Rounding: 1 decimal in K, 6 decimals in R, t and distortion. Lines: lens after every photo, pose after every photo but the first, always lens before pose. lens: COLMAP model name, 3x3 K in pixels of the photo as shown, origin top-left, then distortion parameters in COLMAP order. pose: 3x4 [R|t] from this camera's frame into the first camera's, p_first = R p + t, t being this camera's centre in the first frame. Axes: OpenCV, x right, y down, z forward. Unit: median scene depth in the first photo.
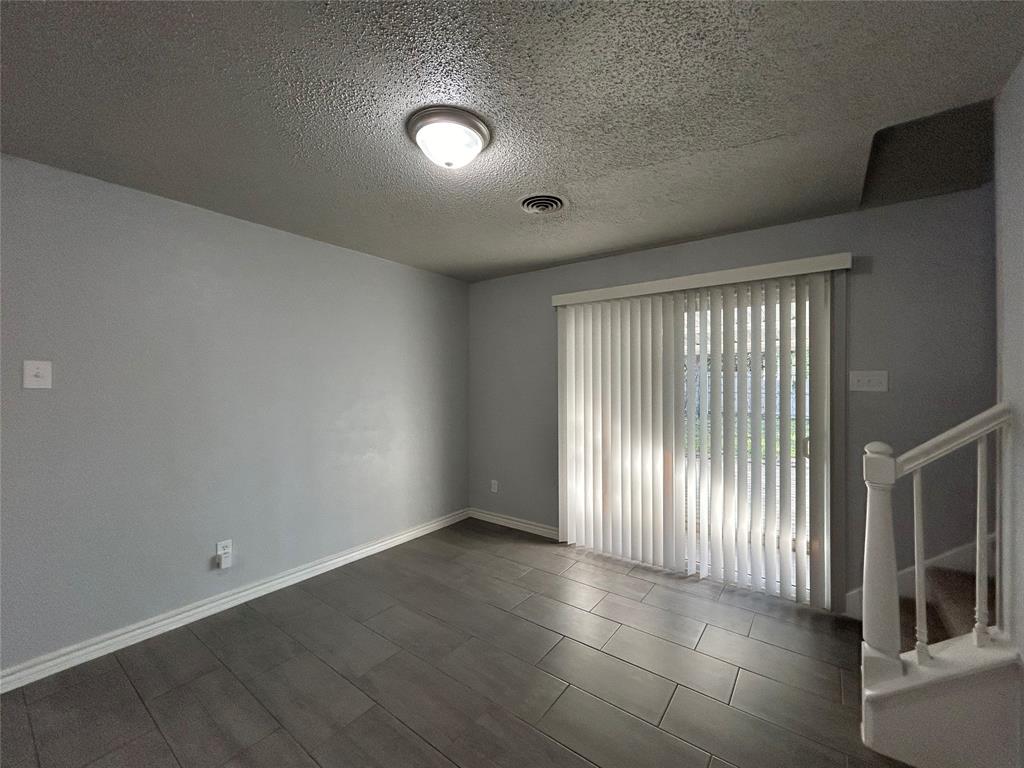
lens RADIAL K [[412.9, 0, 512.6], [0, 412.9, 382.3], [0, 0, 1]] dist [0.000813, 0.000136]
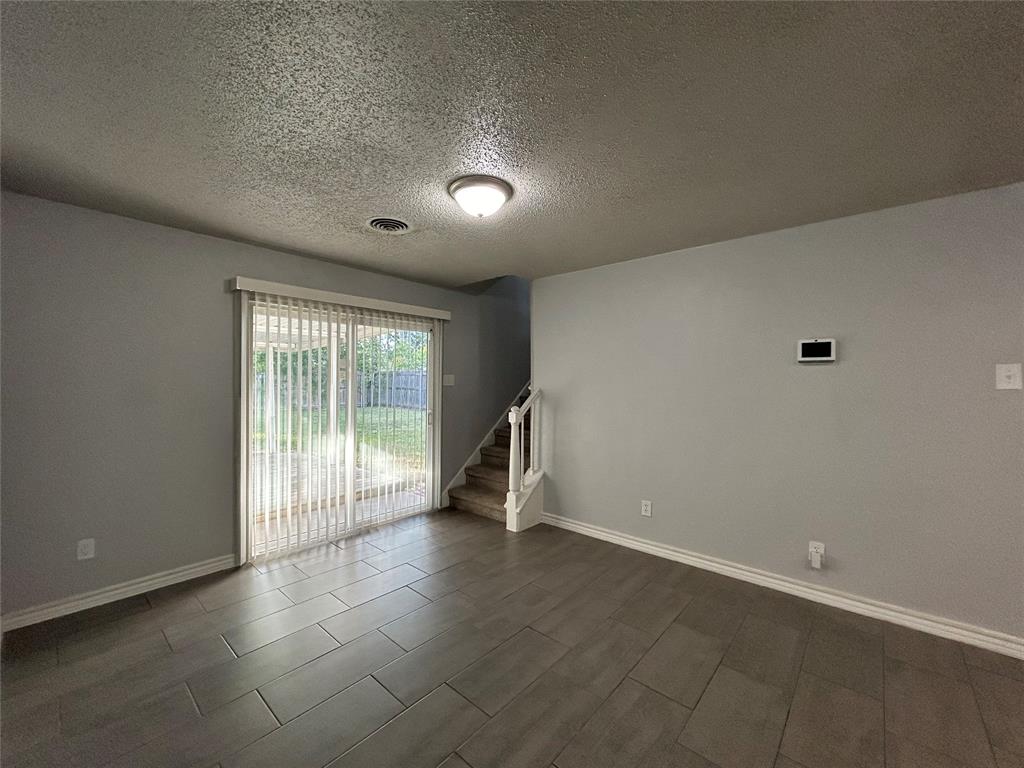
lens RADIAL K [[412.9, 0, 512.6], [0, 412.9, 382.3], [0, 0, 1]] dist [0.000813, 0.000136]
pose [[0.083751, -0.004286, 0.996478, -0.847124], [-0.007281, 0.999961, 0.004913, -0.004087], [-0.996460, -0.007667, 0.083716, 0.454484]]
